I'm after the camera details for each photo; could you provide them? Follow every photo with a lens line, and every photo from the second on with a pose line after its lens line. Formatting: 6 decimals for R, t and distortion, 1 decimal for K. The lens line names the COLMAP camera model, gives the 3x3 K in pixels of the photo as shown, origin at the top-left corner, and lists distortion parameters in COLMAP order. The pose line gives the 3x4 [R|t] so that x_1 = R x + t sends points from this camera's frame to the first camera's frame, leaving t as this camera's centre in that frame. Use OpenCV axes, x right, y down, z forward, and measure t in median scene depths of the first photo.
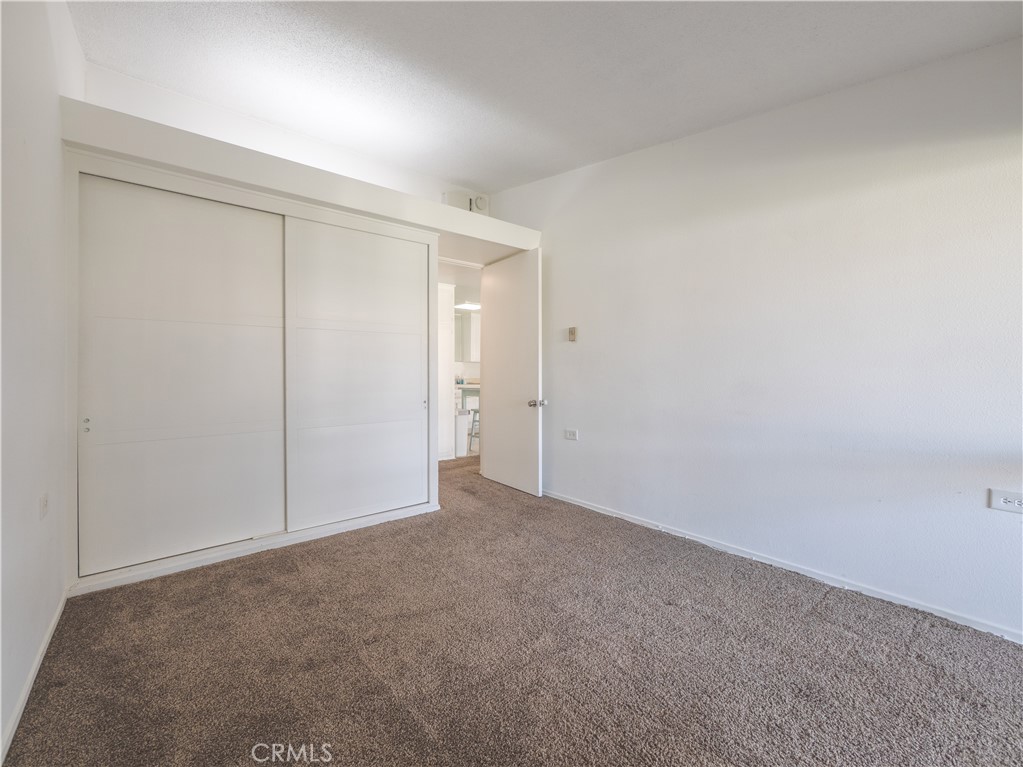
lens RADIAL K [[422.2, 0, 486.9], [0, 422.2, 372.8], [0, 0, 1]] dist [-0.005877, 0.000134]
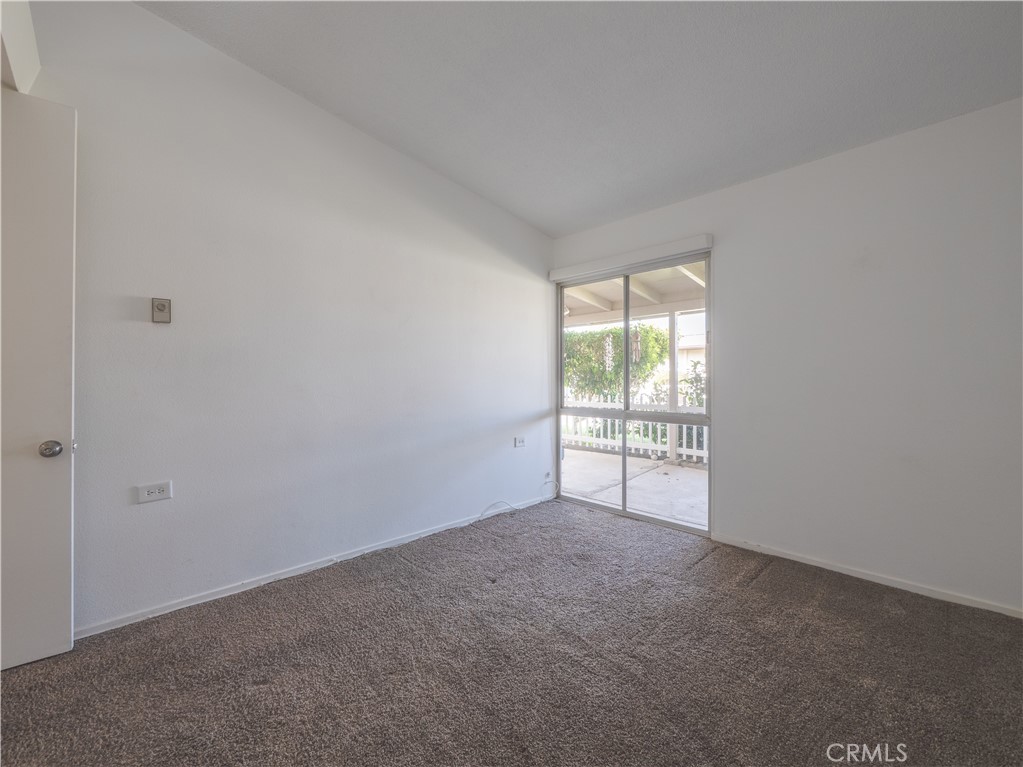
lens RADIAL K [[422.2, 0, 507.3], [0, 422.2, 385.4], [0, 0, 1]] dist [-0.005877, 0.000134]
pose [[-0.097815, -0.000992, 0.995204, -0.529703], [0.009085, 0.999957, 0.001890, 0.014255], [-0.995163, 0.009226, -0.097801, 0.805927]]
